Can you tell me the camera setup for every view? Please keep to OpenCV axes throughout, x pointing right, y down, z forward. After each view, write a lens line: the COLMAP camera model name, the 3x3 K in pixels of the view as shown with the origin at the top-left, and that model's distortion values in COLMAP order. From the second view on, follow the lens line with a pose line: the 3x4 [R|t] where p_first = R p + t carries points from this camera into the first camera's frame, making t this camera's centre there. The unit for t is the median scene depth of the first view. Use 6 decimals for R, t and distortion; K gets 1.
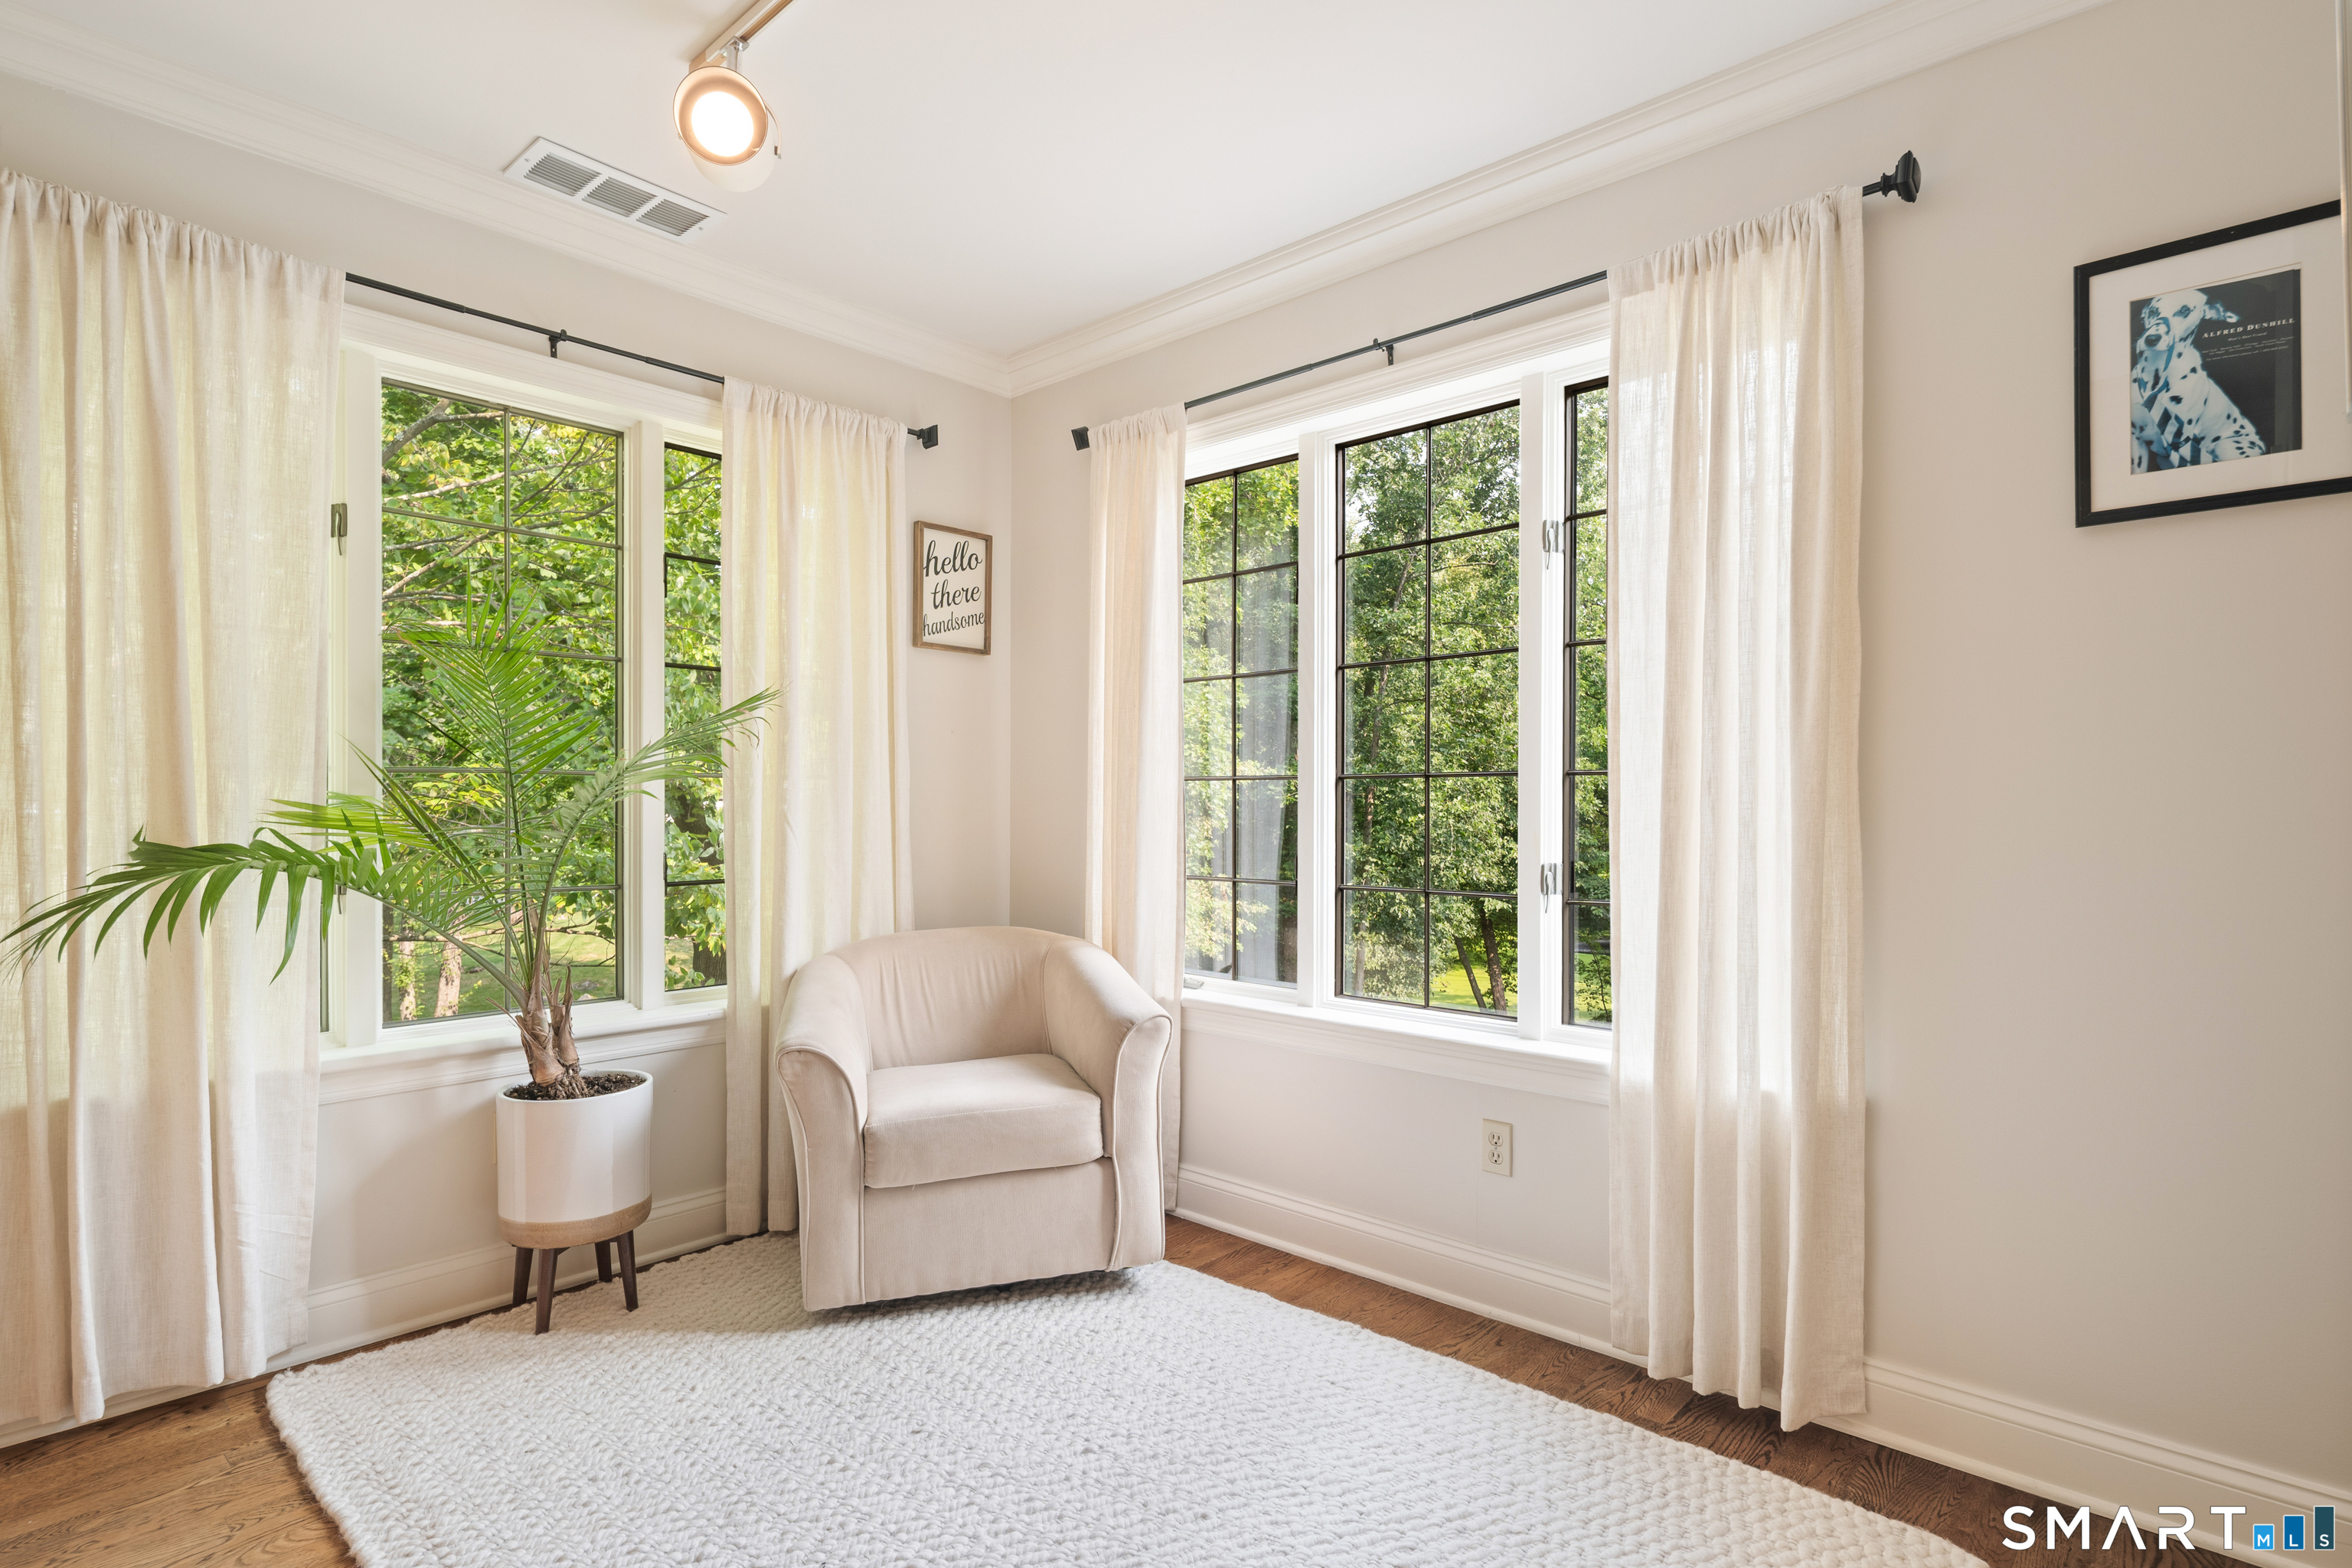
lens RADIAL K [[1164.8, 0, 1182.1], [0, 1164.8, 804.2], [0, 0, 1]] dist [0.000629, -0.000533]
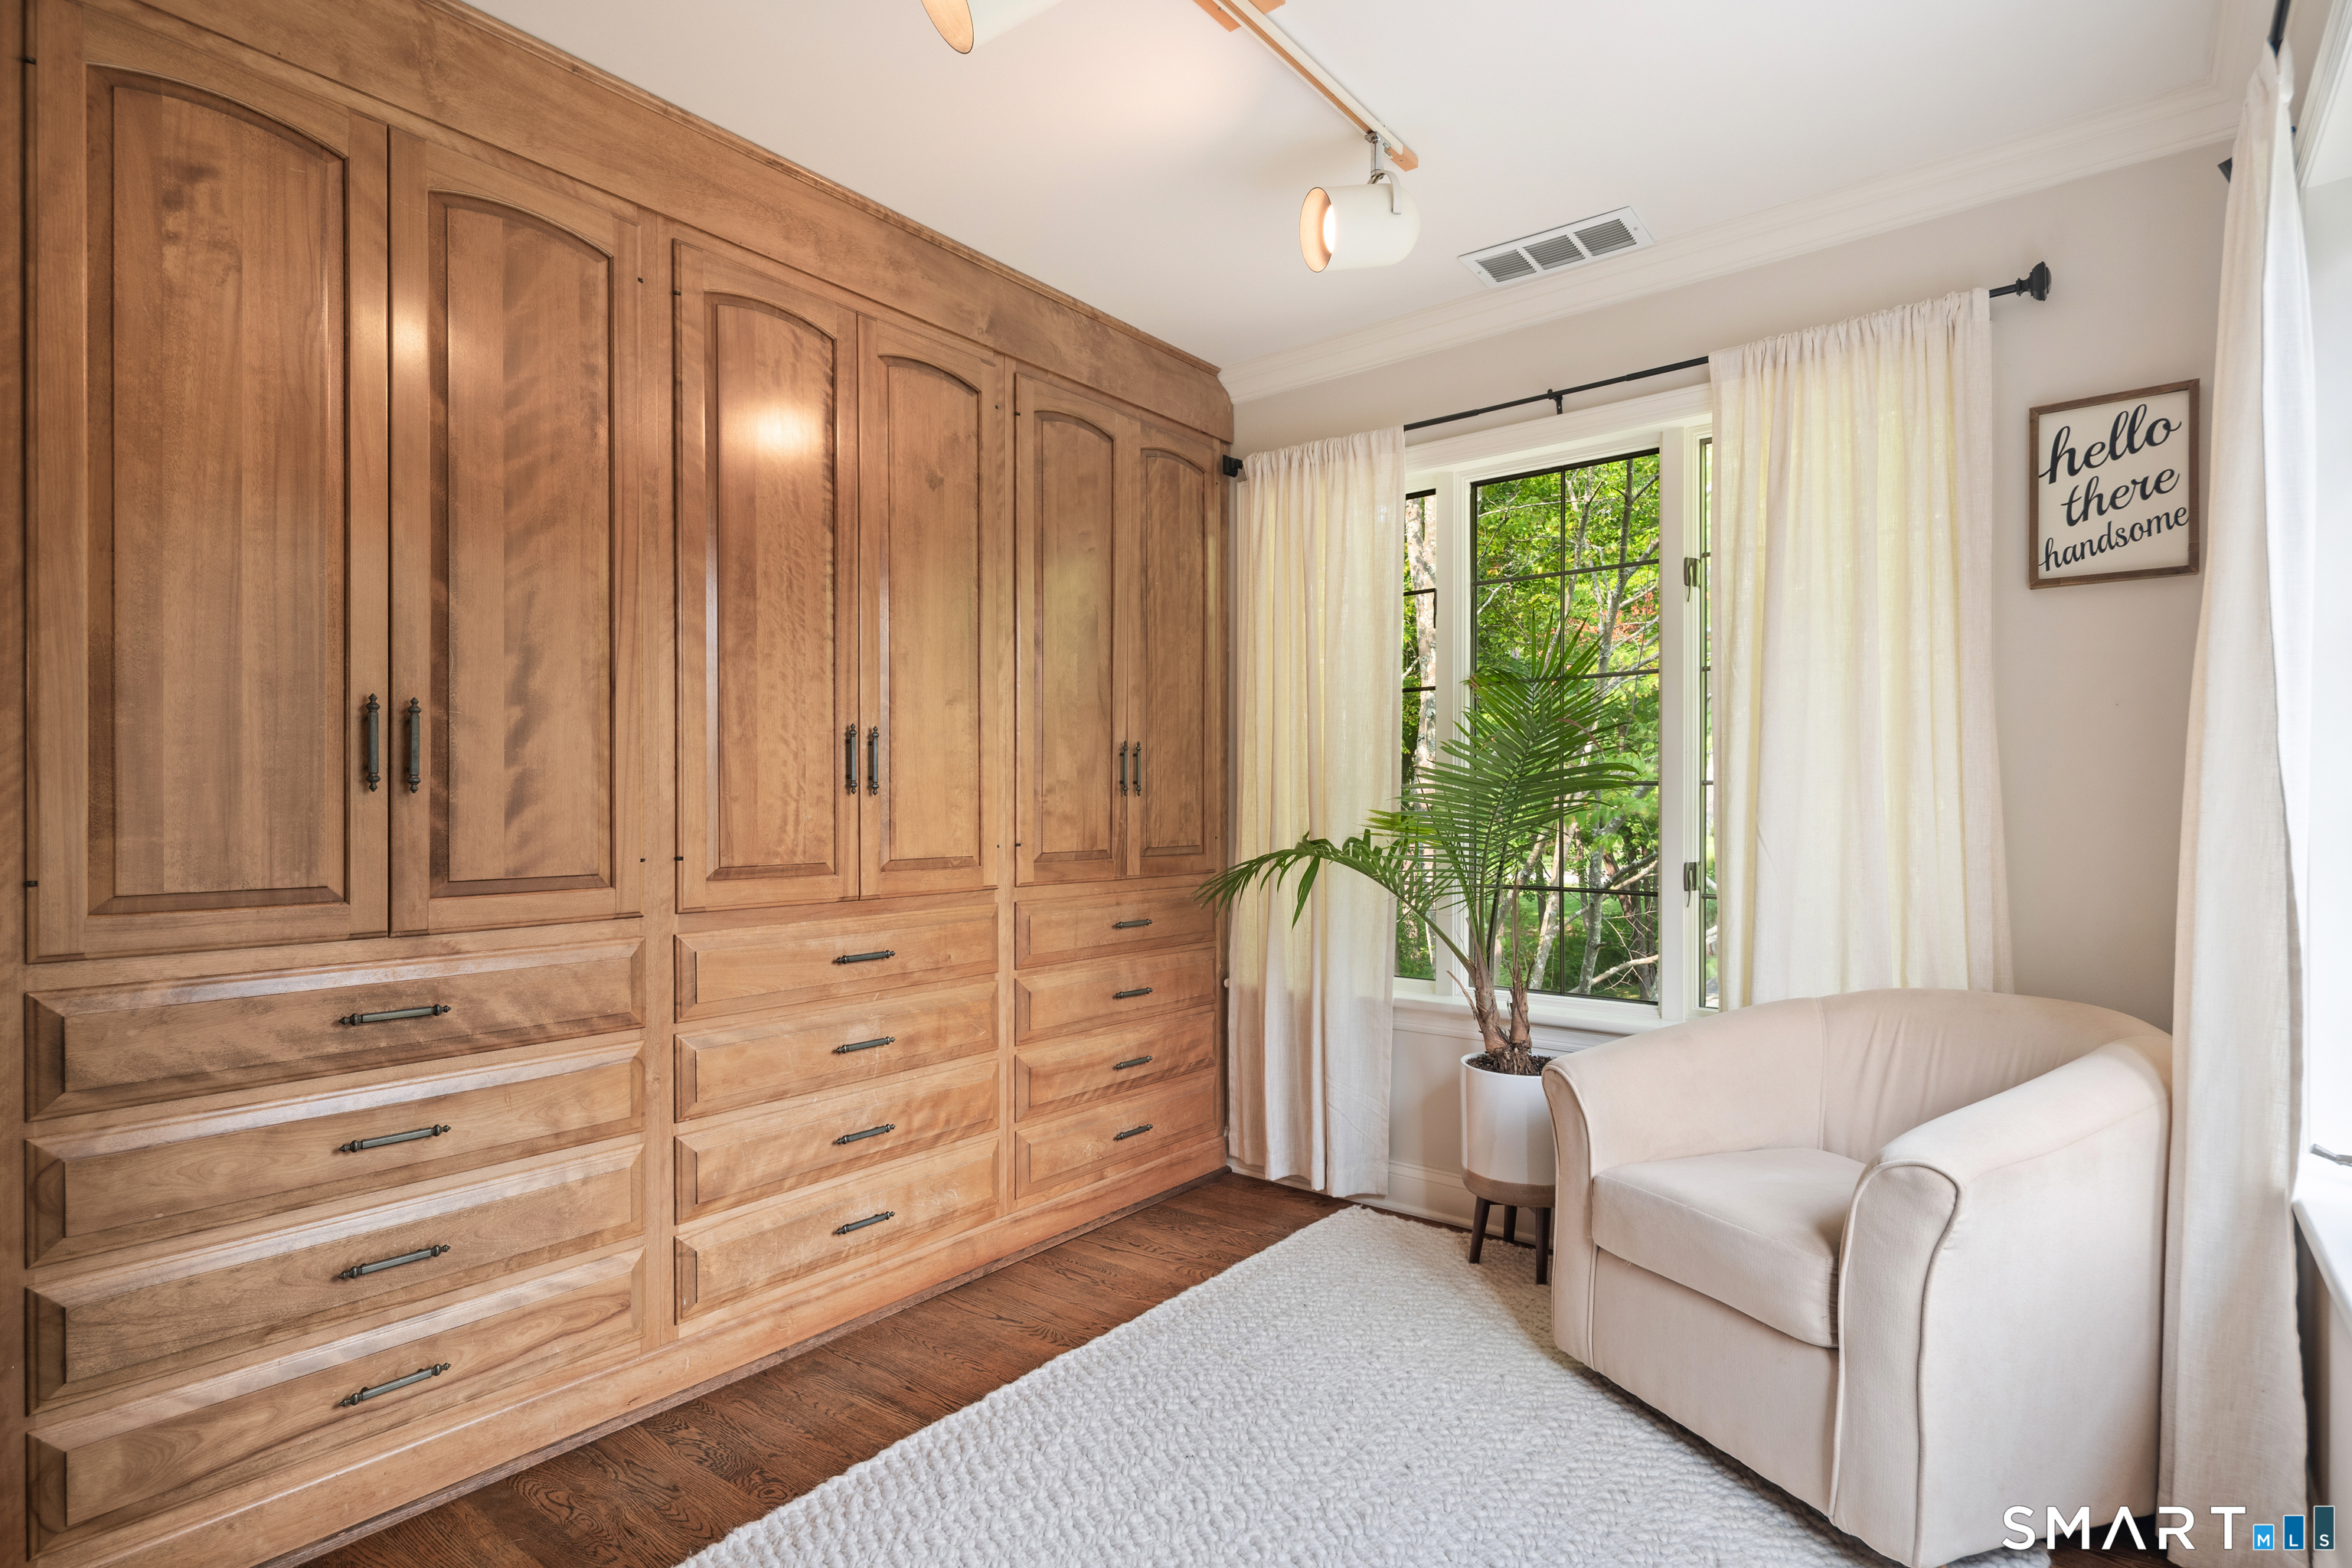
lens RADIAL K [[1164.8, 0, 1182.1], [0, 1164.8, 804.2], [0, 0, 1]] dist [0.000629, -0.000533]
pose [[0.062736, -0.007253, -0.998004, 0.539924], [-0.002376, 0.999970, -0.007417, -0.000109], [0.998027, 0.002837, 0.062717, 0.557493]]
